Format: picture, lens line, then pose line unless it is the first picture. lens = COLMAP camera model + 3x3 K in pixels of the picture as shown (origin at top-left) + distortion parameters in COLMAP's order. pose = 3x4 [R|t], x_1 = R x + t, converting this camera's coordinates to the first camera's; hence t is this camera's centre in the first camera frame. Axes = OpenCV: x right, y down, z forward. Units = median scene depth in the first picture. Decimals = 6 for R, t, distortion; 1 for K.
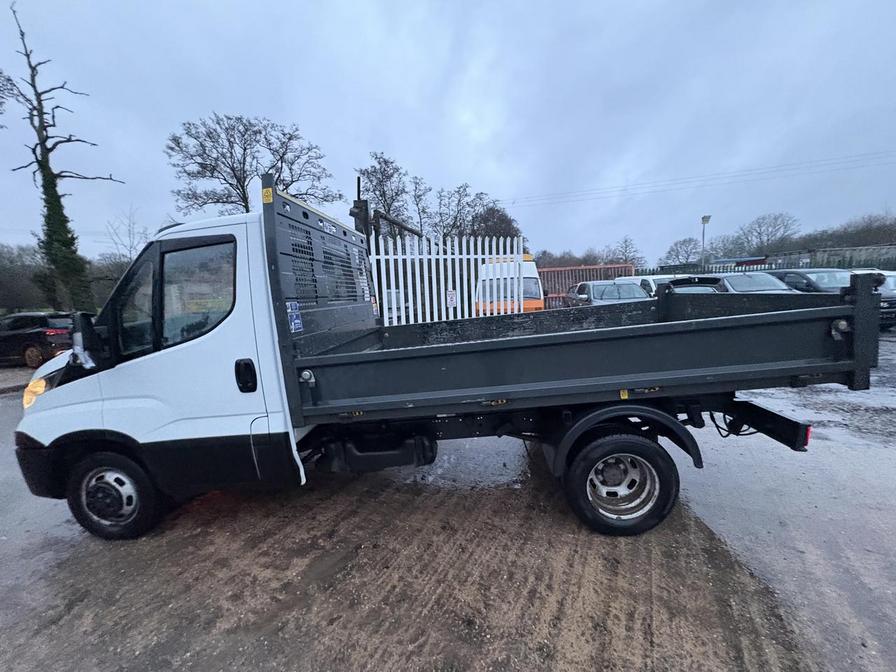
lens RADIAL K [[355.8, 0, 448.0], [0, 355.8, 336.0], [0, 0, 1]] dist [-0.000029, -0.000207]
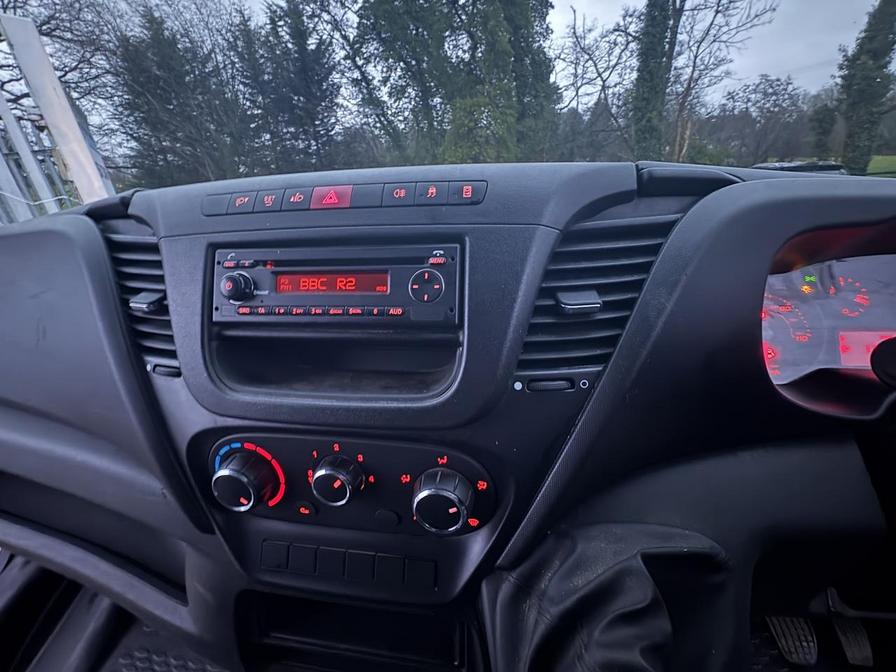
lens RADIAL K [[356.3, 0, 448.2], [0, 356.3, 339.2], [0, 0, 1]] dist [0.000909, 0.000066]
pose [[-0.077875, 0.440950, -0.894147, -0.124675], [-0.061568, 0.893031, 0.445763, -0.017417], [0.995060, 0.089764, -0.042397, 0.231321]]
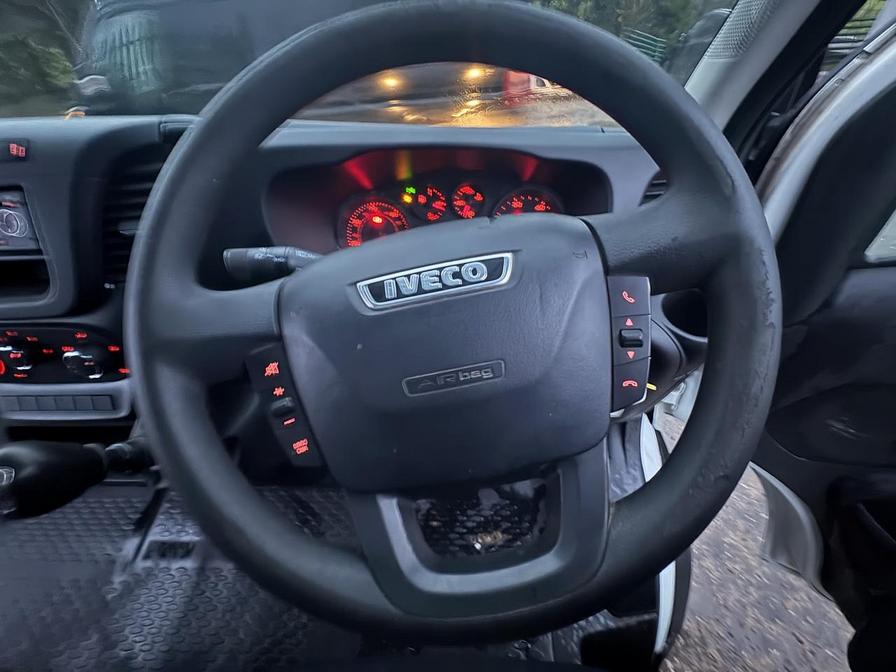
lens RADIAL K [[355.8, 0, 448.0], [0, 355.8, 336.0], [0, 0, 1]] dist [-0.000029, -0.000207]
pose [[0.051007, 0.685354, -0.726421, -0.116156], [-0.067387, 0.728072, 0.682180, -0.025182], [0.996422, 0.014156, 0.083321, 0.256828]]
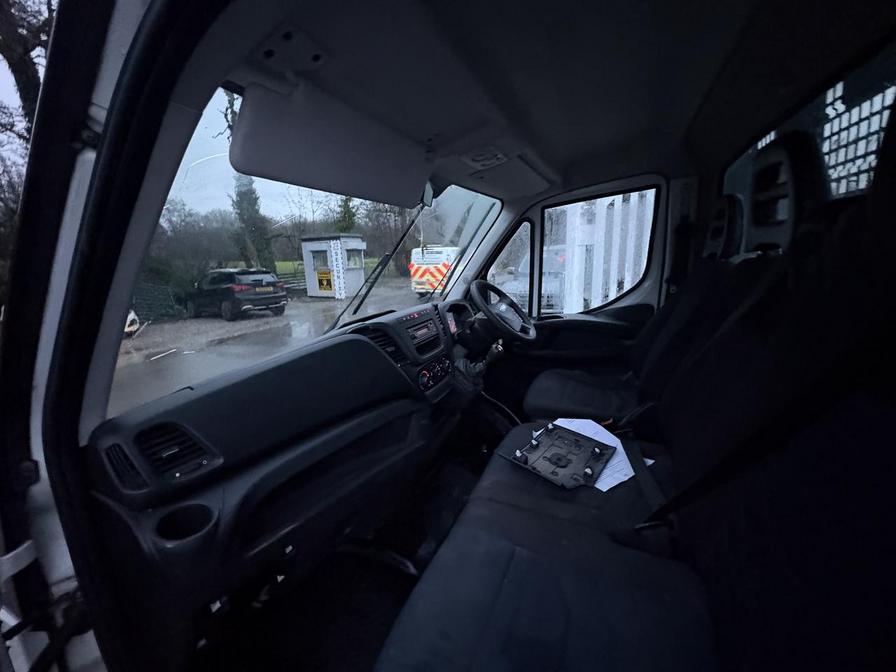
lens RADIAL K [[357.9, 0, 446.3], [0, 357.9, 336.1], [0, 0, 1]] dist [0.001450, 0.000085]
pose [[0.935415, 0.081298, -0.344079, -0.106195], [-0.038664, 0.990889, 0.129012, -0.021795], [0.351432, -0.107376, 0.930035, 0.146295]]
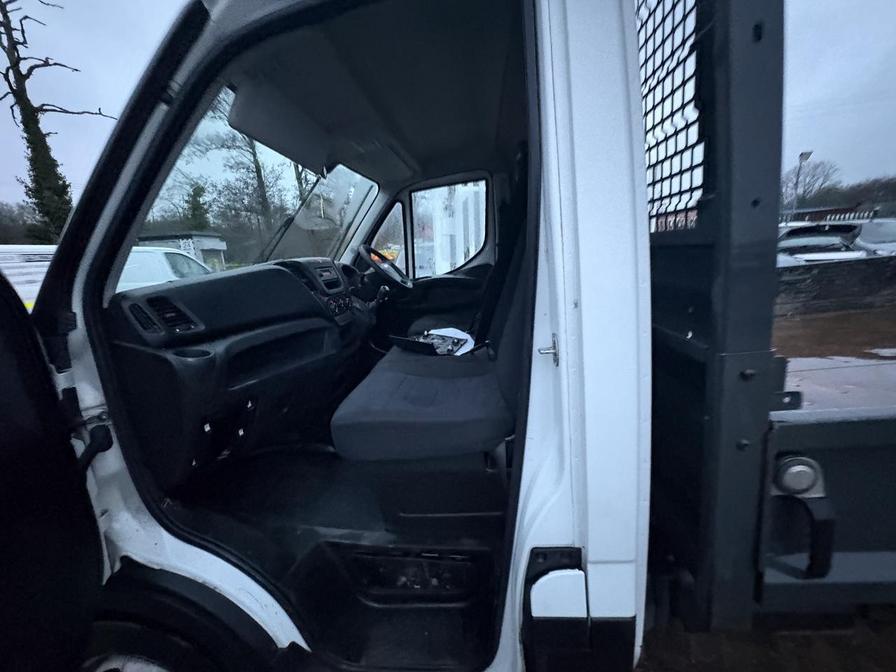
lens RADIAL K [[357.9, 0, 448.0], [0, 357.9, 336.0], [0, 0, 1]] dist [0.001812, 0.000079]
pose [[0.999749, 0.000443, -0.022377, -0.100442], [0.002009, 0.993993, 0.109428, -0.004253], [0.022291, -0.109446, 0.993743, 0.110861]]
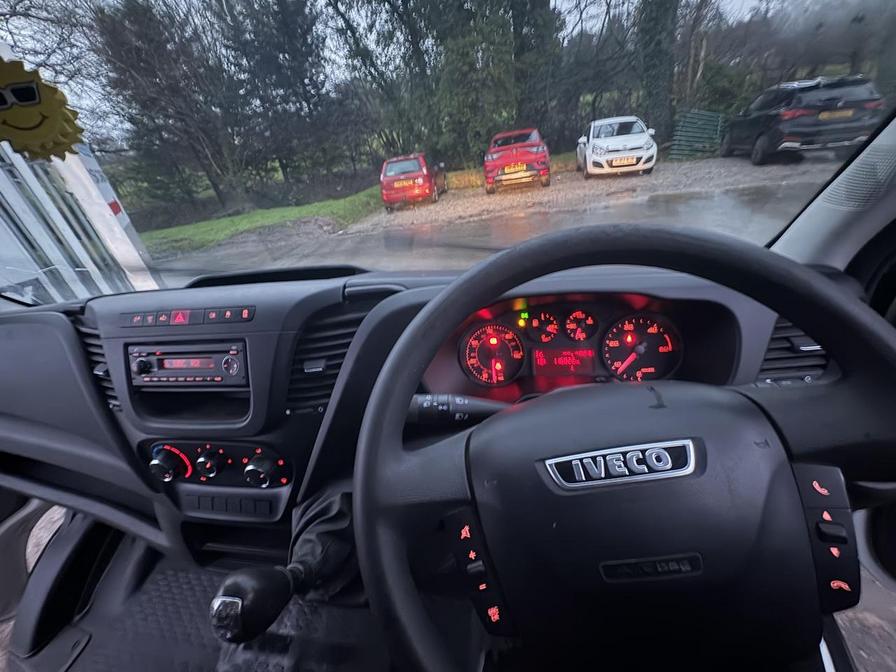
lens RADIAL K [[355.8, 0, 447.6], [0, 355.8, 338.3], [0, 0, 1]] dist [0.001613, -0.000215]
pose [[-0.084883, 0.545543, -0.833773, -0.117273], [0.024593, 0.837685, 0.545599, -0.030732], [0.996087, 0.025807, -0.084522, 0.250859]]
